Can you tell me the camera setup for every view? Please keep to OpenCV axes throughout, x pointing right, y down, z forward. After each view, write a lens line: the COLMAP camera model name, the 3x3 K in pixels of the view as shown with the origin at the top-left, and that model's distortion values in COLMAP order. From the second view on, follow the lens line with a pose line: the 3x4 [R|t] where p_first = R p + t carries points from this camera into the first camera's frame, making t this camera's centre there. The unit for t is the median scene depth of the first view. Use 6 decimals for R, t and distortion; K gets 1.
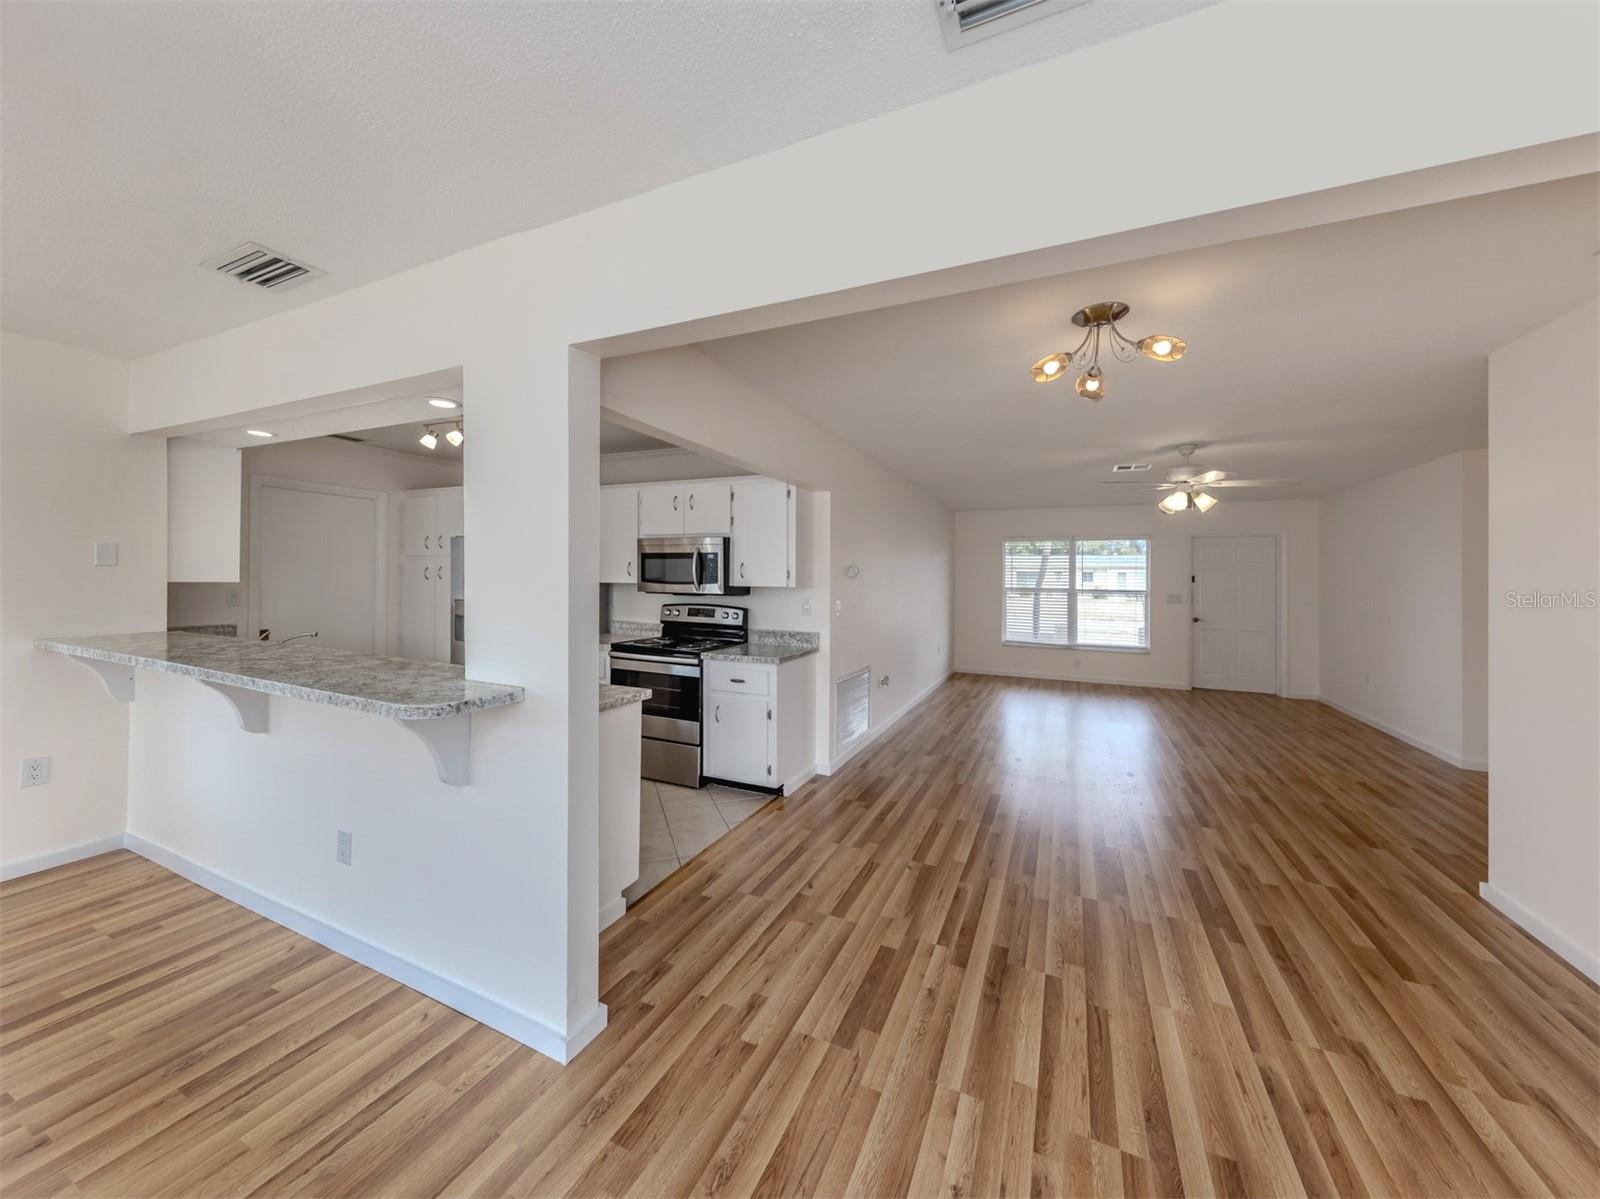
lens RADIAL K [[591.9, 0, 796.6], [0, 591.9, 567.5], [0, 0, 1]] dist [0.011847, -0.001940]
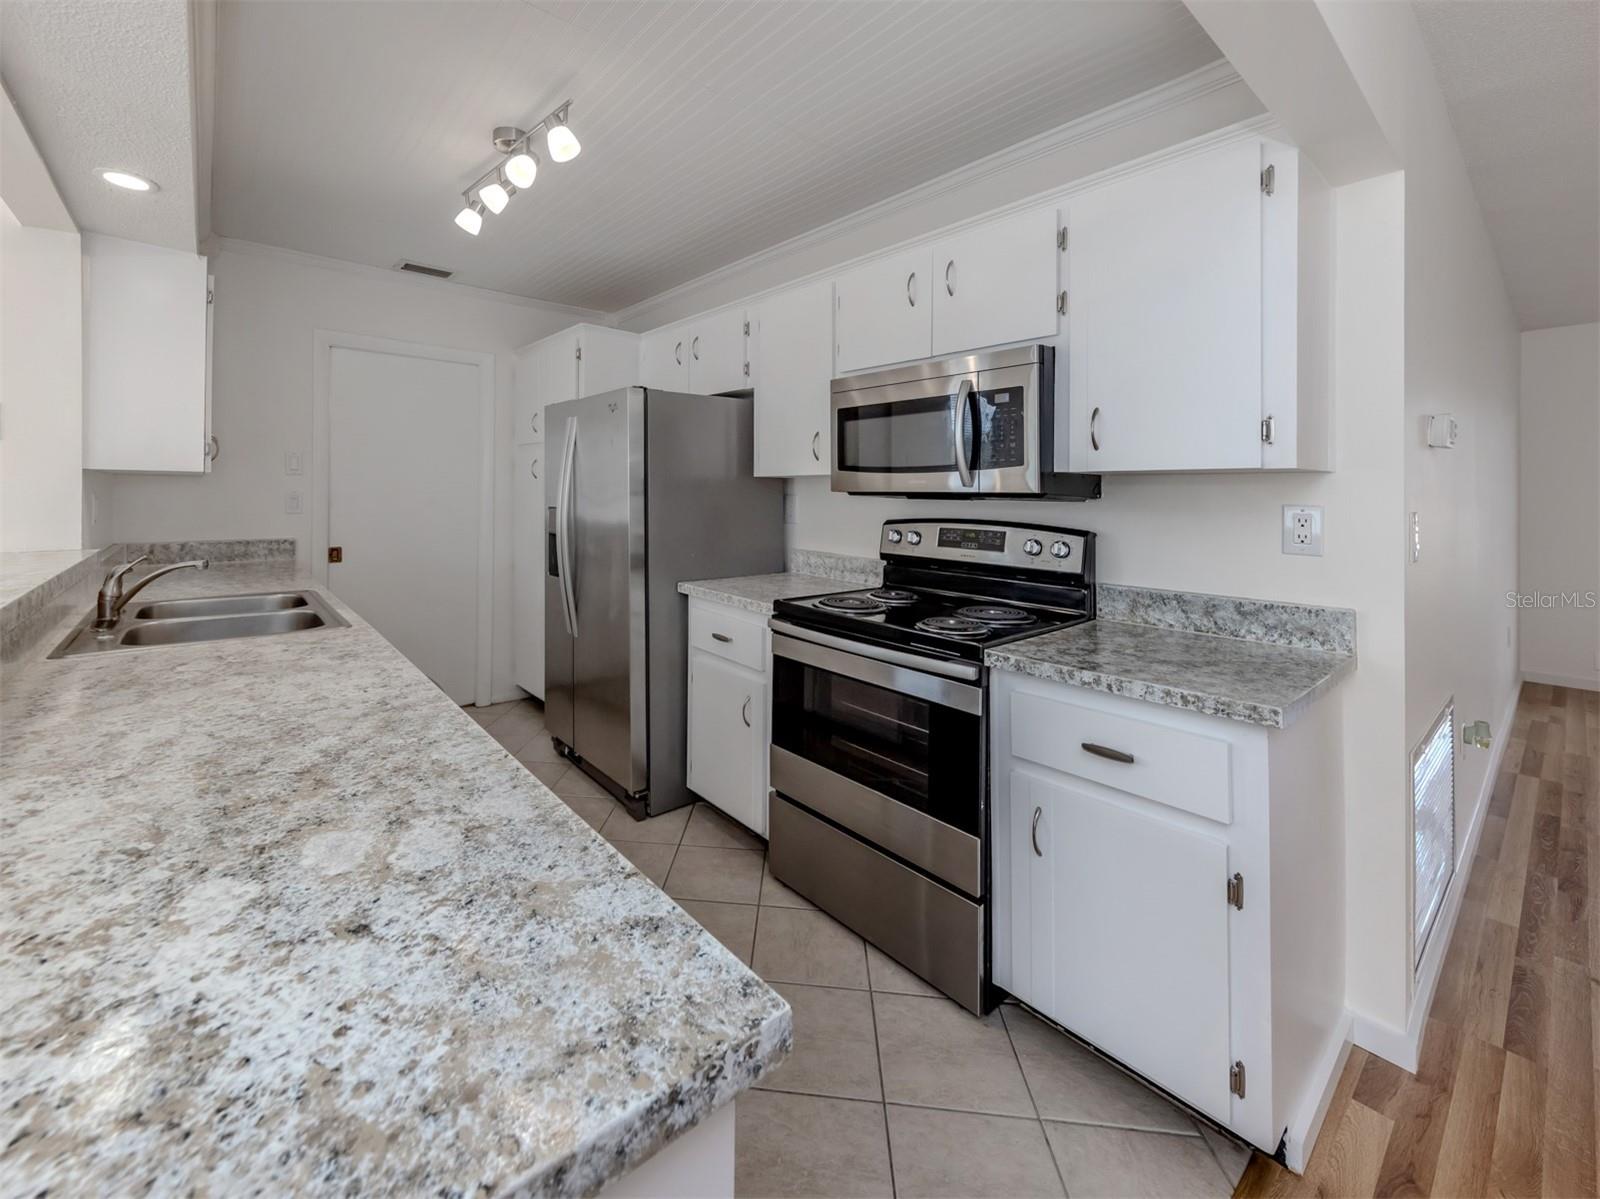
lens RADIAL K [[655.0, 0, 730.8], [0, 655.0, 494.9], [0, 0, 1]] dist [0.013608, -0.000763]
pose [[0.892065, -0.003699, -0.451893, -0.116215], [0.010946, 0.999850, 0.013423, 0.039981], [0.451775, -0.016921, 0.891971, 0.563747]]
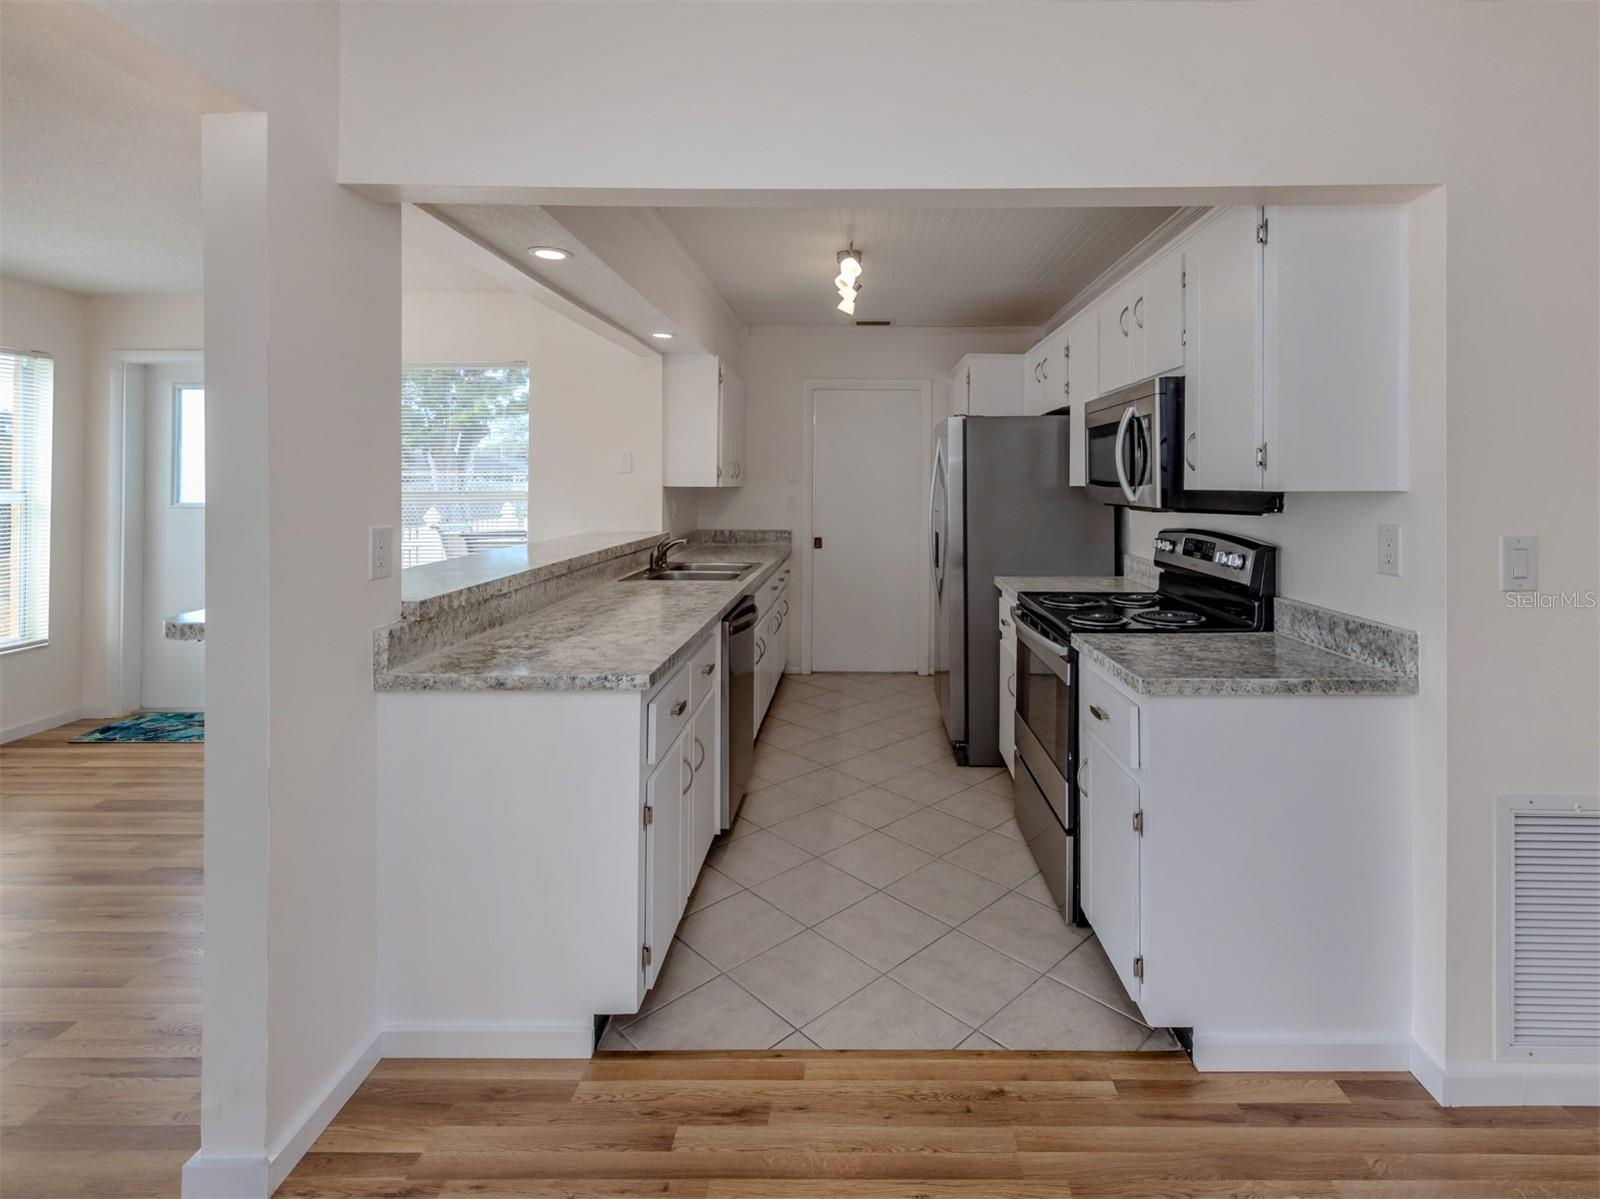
lens RADIAL K [[779.1, 0, 862.8], [0, 779.1, 471.9], [0, 0, 1]] dist [0.002453, 0.000913]
pose [[0.416401, -0.025131, -0.908834, 0.330917], [0.019557, 0.999634, -0.018682, 0.025919], [0.908971, -0.009994, 0.416740, 0.600477]]
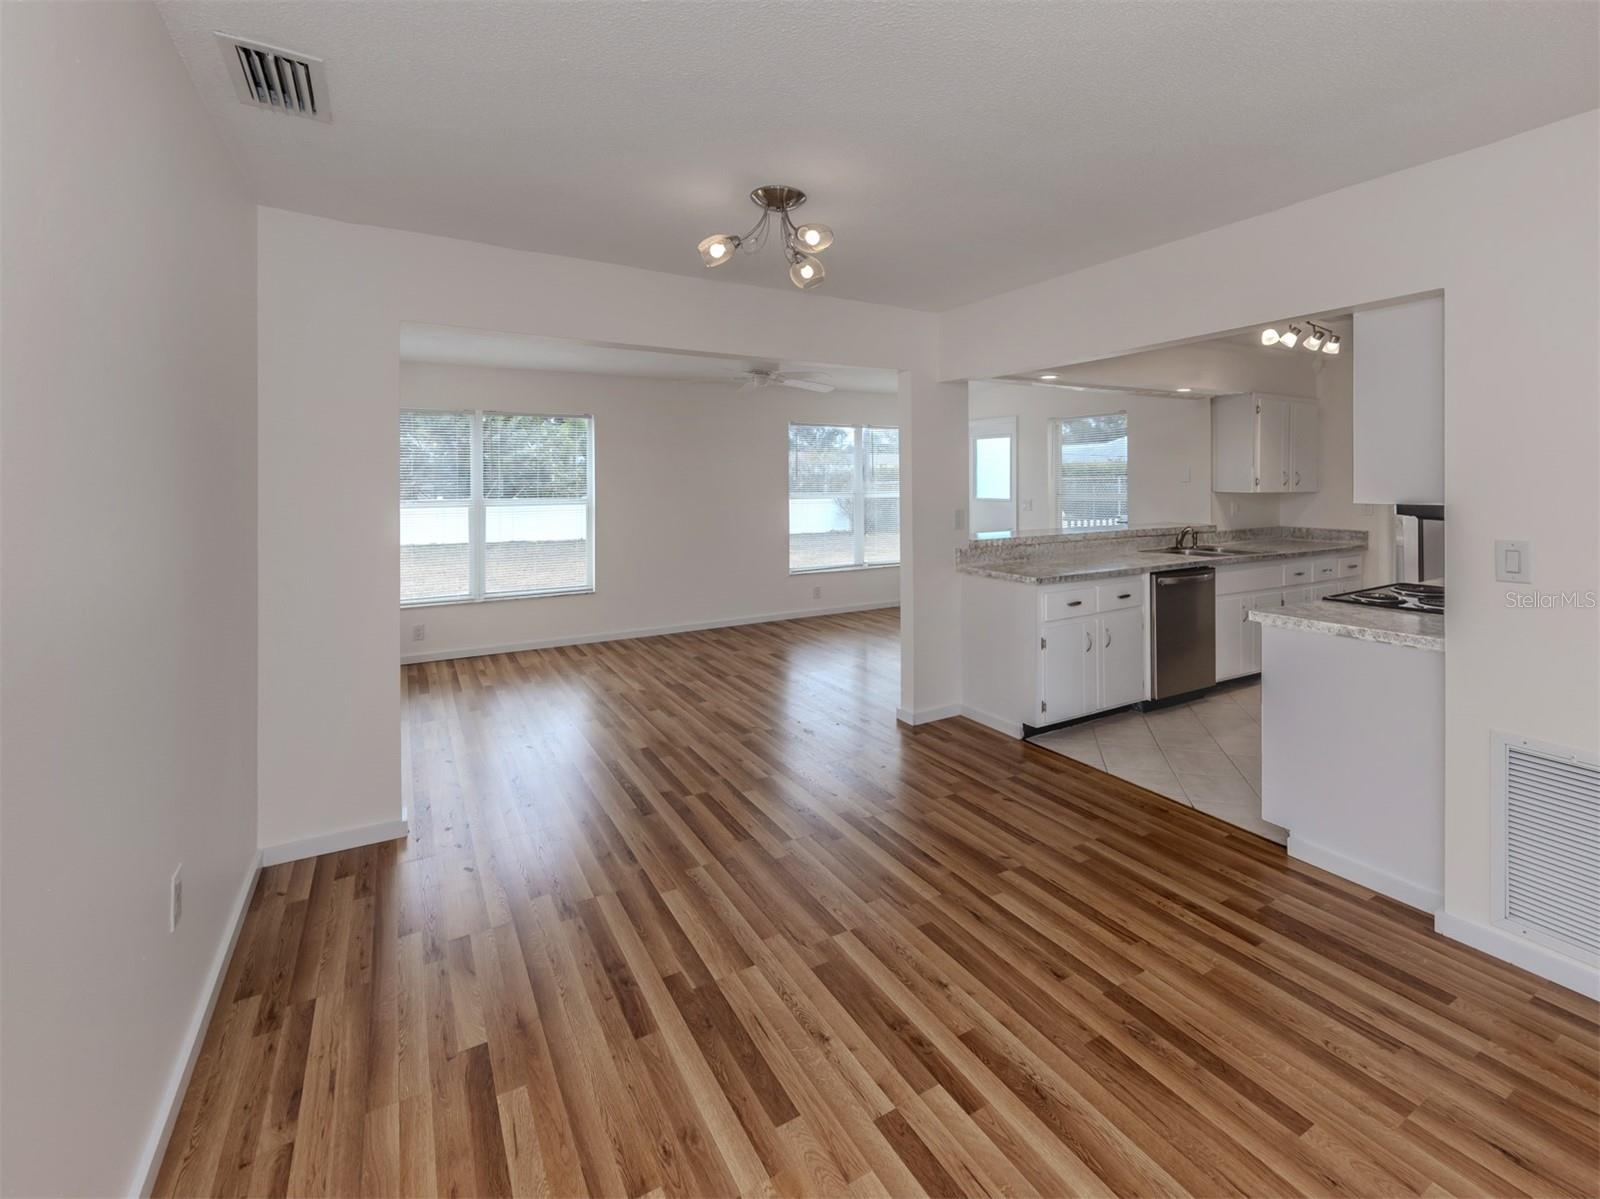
lens RADIAL K [[723.9, 0, 828.3], [0, 723.9, 482.7], [0, 0, 1]] dist [0.006365, 0.000278]
pose [[-0.571738, -0.011788, -0.820352, 0.827994], [0.008720, 0.999753, -0.020443, 0.025108], [0.820390, -0.018841, -0.571494, 1.017496]]
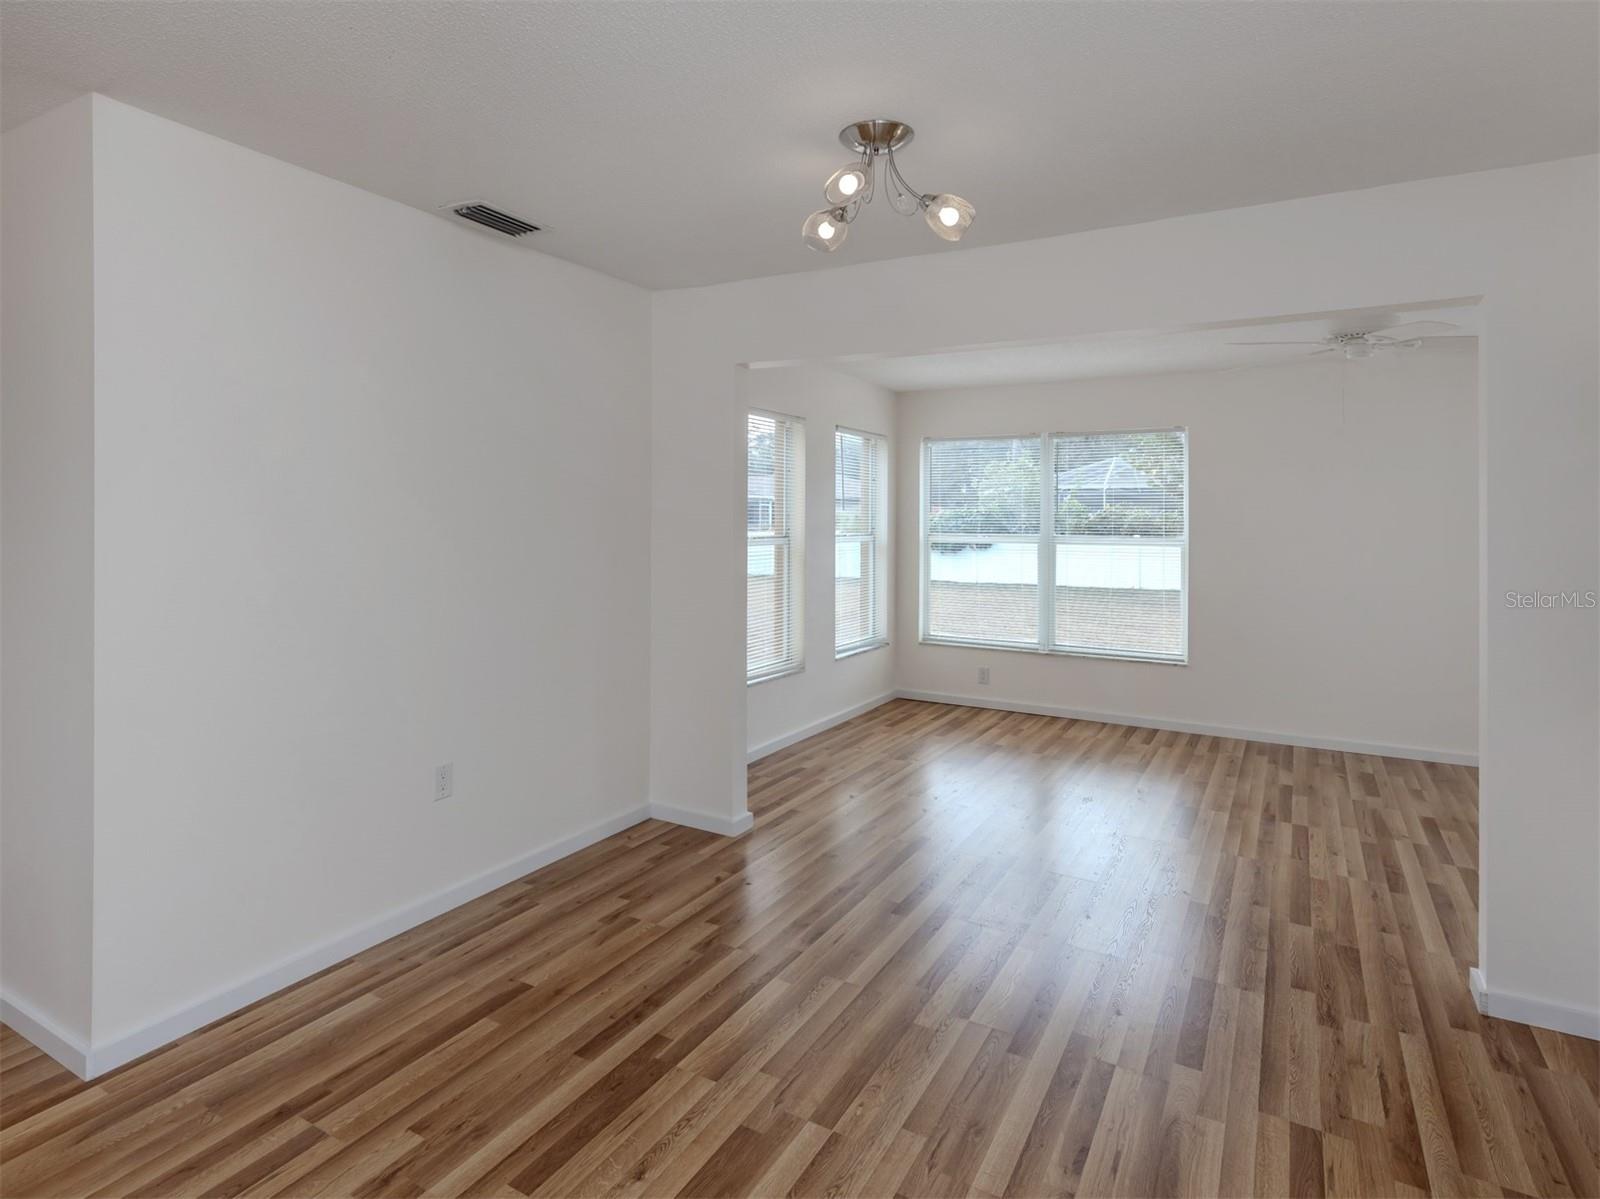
lens RADIAL K [[882.4, 0, 749.3], [0, 882.4, 521.5], [0, 0, 1]] dist [0.006728, -0.000014]
pose [[-0.993441, -0.024310, 0.111728, 0.326915], [-0.025187, 0.999662, -0.006440, 0.021486], [-0.111534, -0.009212, -0.993718, 1.217673]]
